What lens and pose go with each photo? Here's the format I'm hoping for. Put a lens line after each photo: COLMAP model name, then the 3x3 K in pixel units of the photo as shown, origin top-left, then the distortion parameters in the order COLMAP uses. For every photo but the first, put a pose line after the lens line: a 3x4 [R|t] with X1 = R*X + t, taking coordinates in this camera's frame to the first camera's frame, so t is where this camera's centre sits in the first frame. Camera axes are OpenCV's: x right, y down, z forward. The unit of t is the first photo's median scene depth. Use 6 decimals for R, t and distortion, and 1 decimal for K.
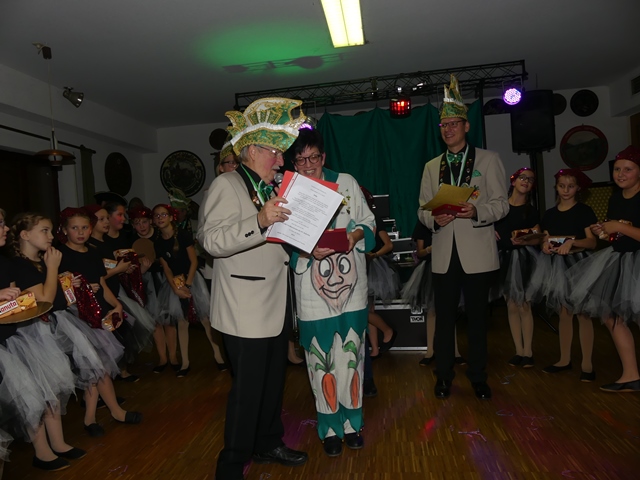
lens RADIAL K [[482.9, 0, 320.0], [0, 482.9, 240.0], [0, 0, 1]] dist [-0.039737, 0.033980]
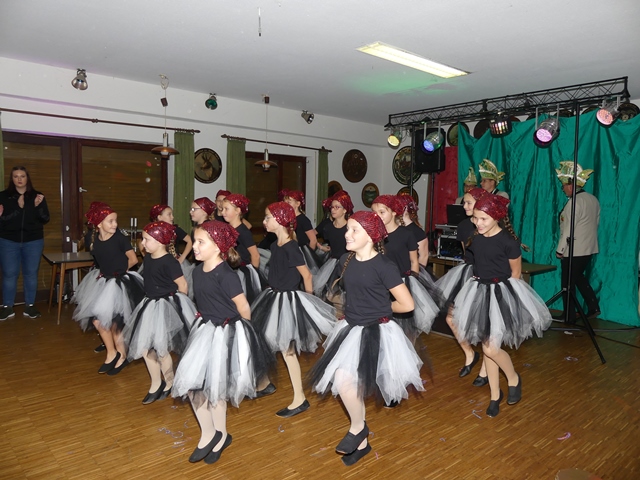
lens RADIAL K [[489.2, 0, 323.4], [0, 489.2, 241.2], [0, 0, 1]] dist [-0.018852, 0.011254]
pose [[0.750354, 0.137225, -0.646635, 0.613319], [-0.090207, 0.990321, 0.105484, -0.096172], [0.654852, -0.020819, 0.755471, -0.118860]]
